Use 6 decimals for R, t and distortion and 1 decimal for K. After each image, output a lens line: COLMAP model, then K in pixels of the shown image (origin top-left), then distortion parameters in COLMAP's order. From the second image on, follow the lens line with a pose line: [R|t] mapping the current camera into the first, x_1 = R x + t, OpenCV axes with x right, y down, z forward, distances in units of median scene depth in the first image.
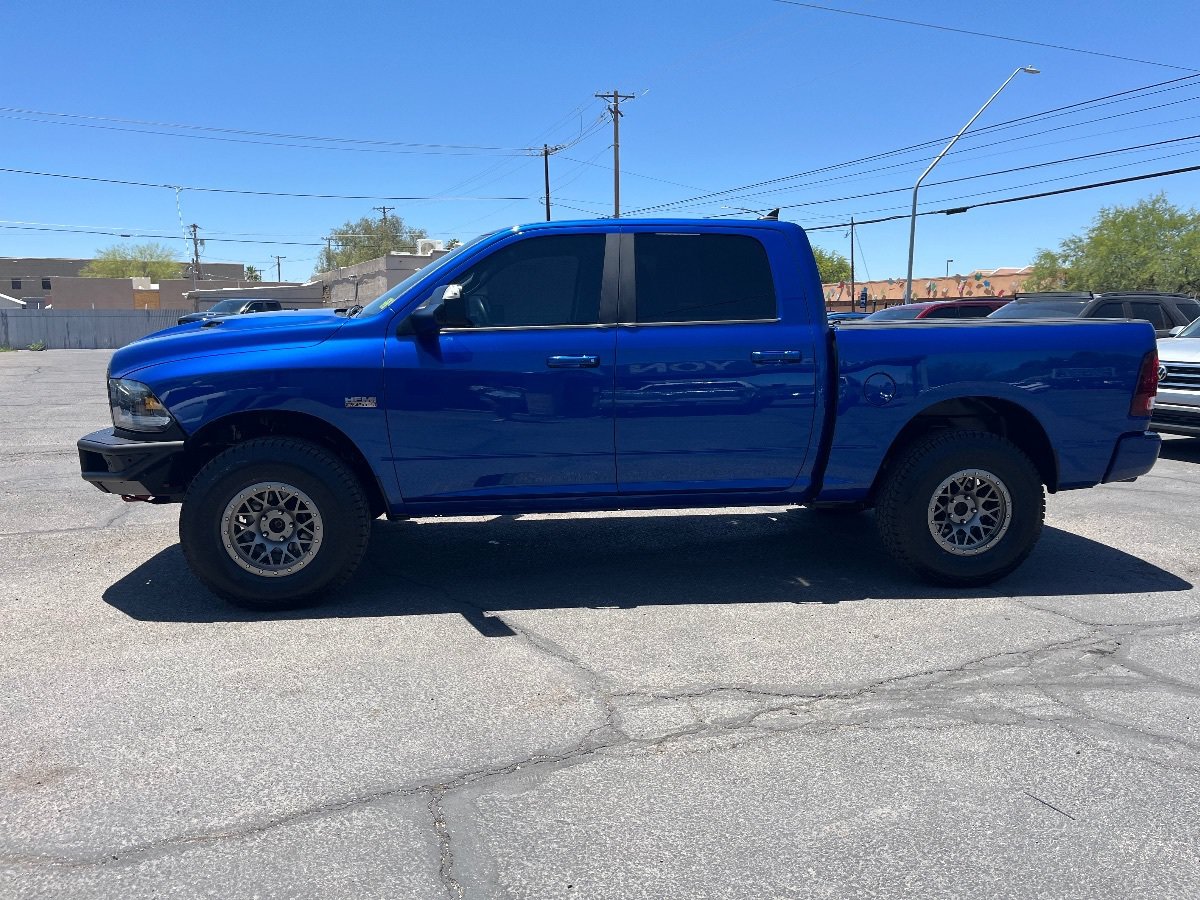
lens RADIAL K [[907.0, 0, 619.3], [0, 907.0, 442.4], [0, 0, 1]] dist [0.090664, -0.135410]
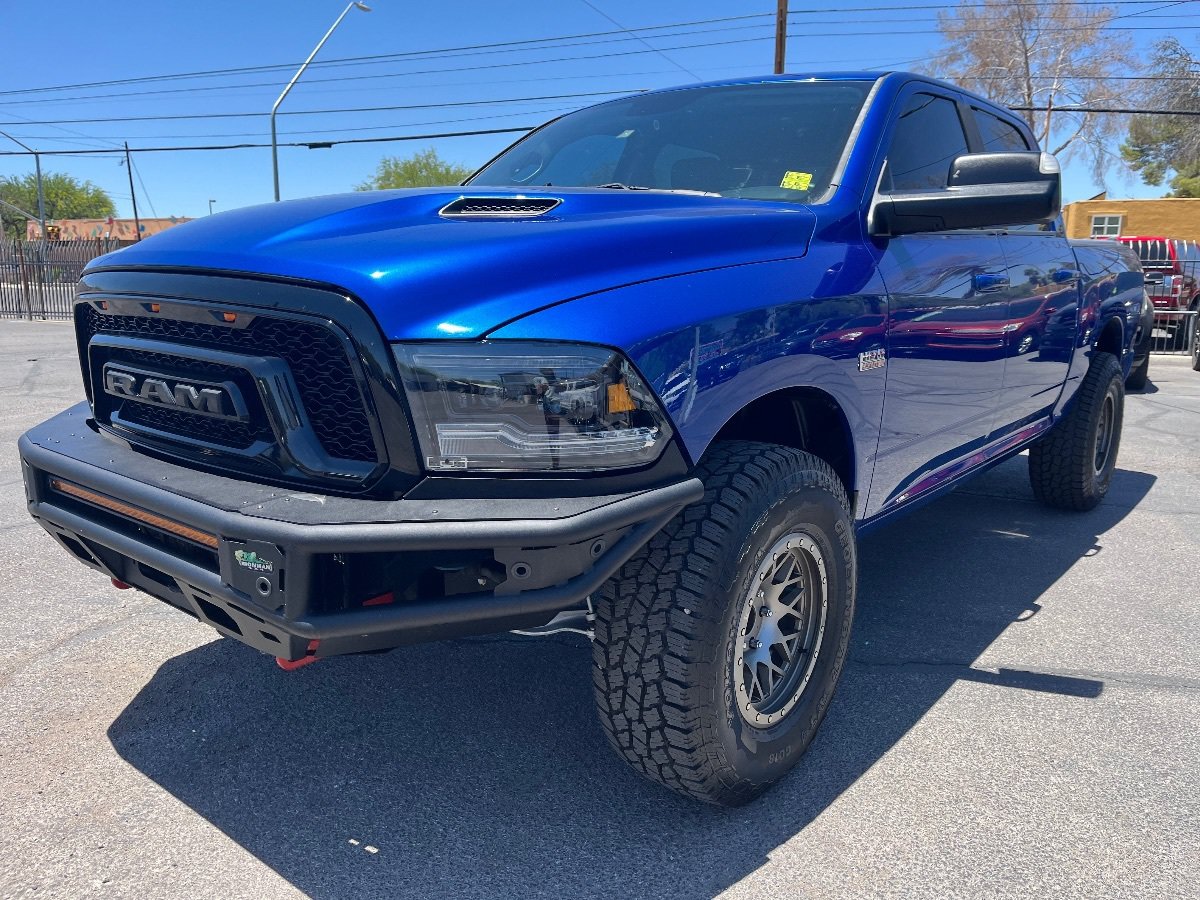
lens RADIAL K [[911.2, 0, 615.4], [0, 911.2, 446.1], [0, 0, 1]] dist [0.080378, -0.126287]
pose [[0.716036, -0.128390, 0.686154, -0.729537], [0.086650, 0.991686, 0.095137, -0.055006], [-0.692664, -0.008666, 0.721208, 0.667583]]
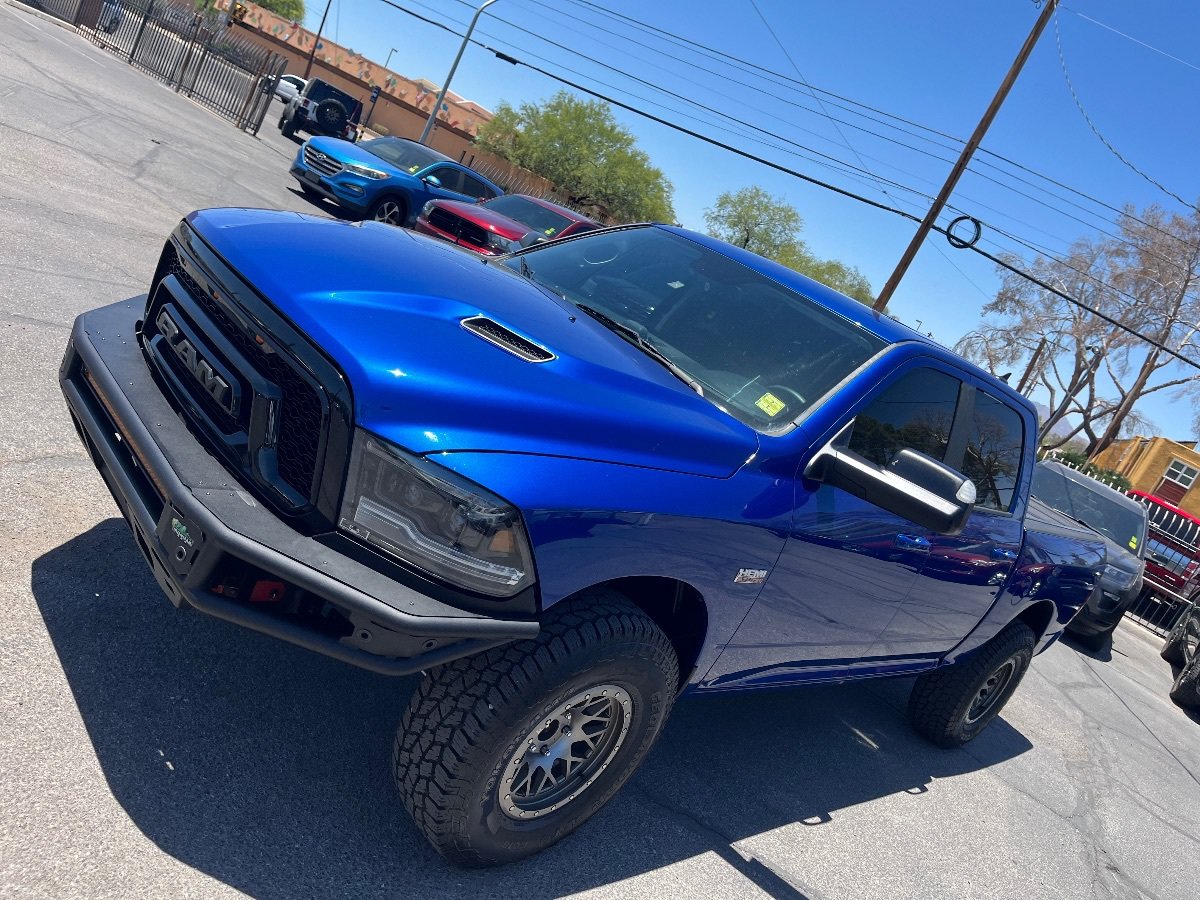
lens RADIAL K [[911.2, 0, 615.4], [0, 911.2, 446.1], [0, 0, 1]] dist [0.080378, -0.126287]
pose [[0.717897, 0.206531, 0.664807, -0.748209], [-0.366659, 0.923960, 0.108899, -0.154742], [-0.591764, -0.321936, 0.739035, 0.574788]]
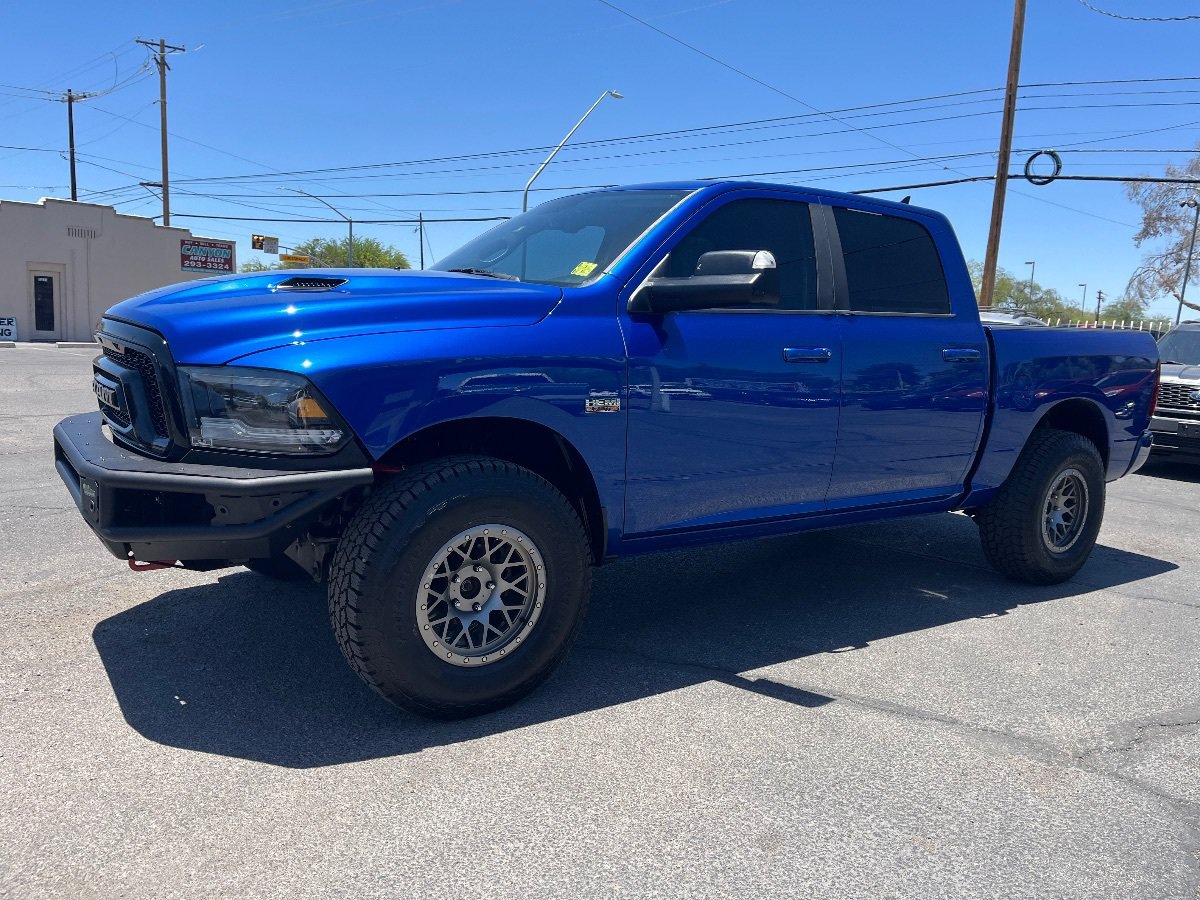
lens RADIAL K [[911.2, 0, 615.4], [0, 911.2, 446.1], [0, 0, 1]] dist [0.080378, -0.126287]
pose [[0.878967, -0.022512, 0.476351, -0.578326], [0.019245, 0.999746, 0.011735, -0.019073], [-0.476494, -0.001147, 0.879177, 0.344664]]
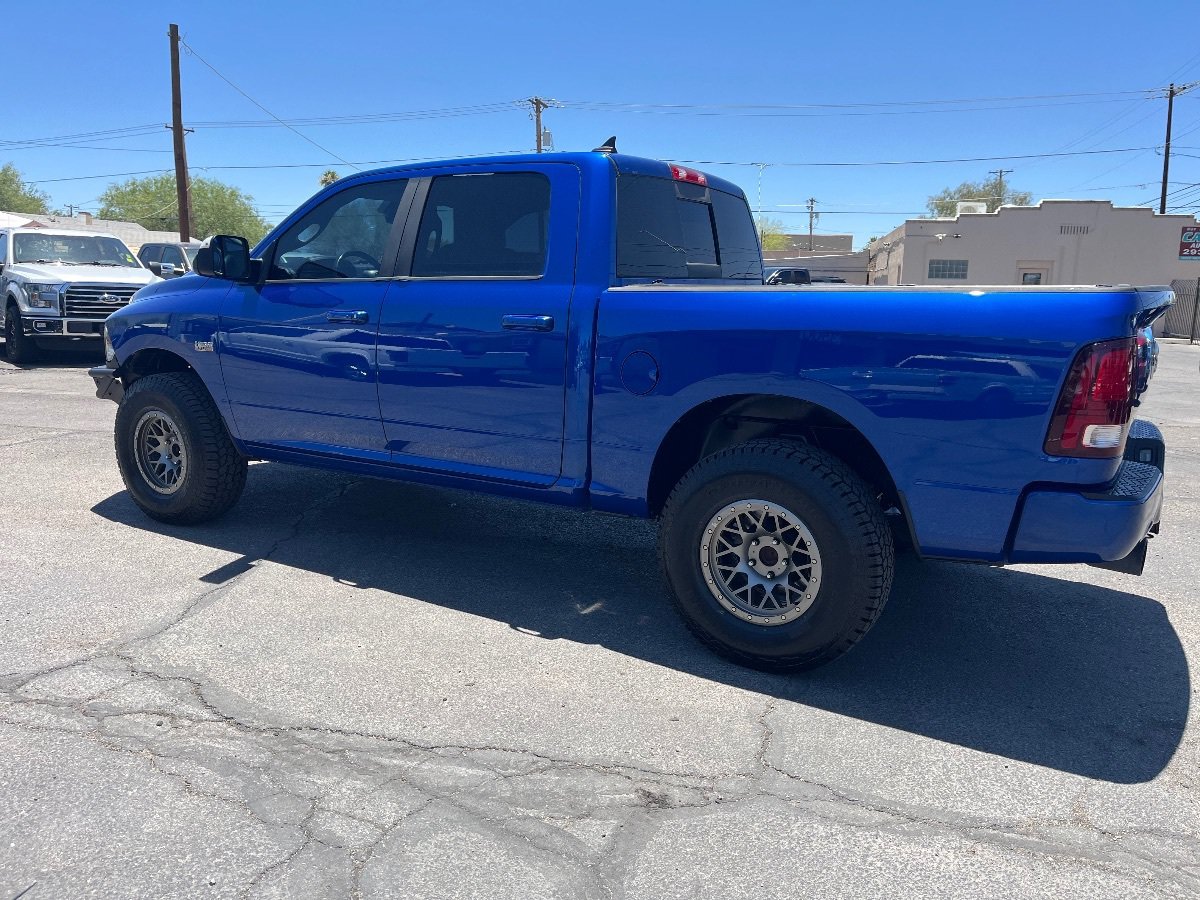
lens RADIAL K [[923.1, 0, 615.0], [0, 923.1, 416.3], [0, 0, 1]] dist [0.048357, -0.073689]
pose [[0.788731, 0.104006, -0.605876, 0.736353], [-0.103052, 0.994007, 0.036479, -0.048499], [0.606039, 0.033665, 0.794722, 0.395693]]
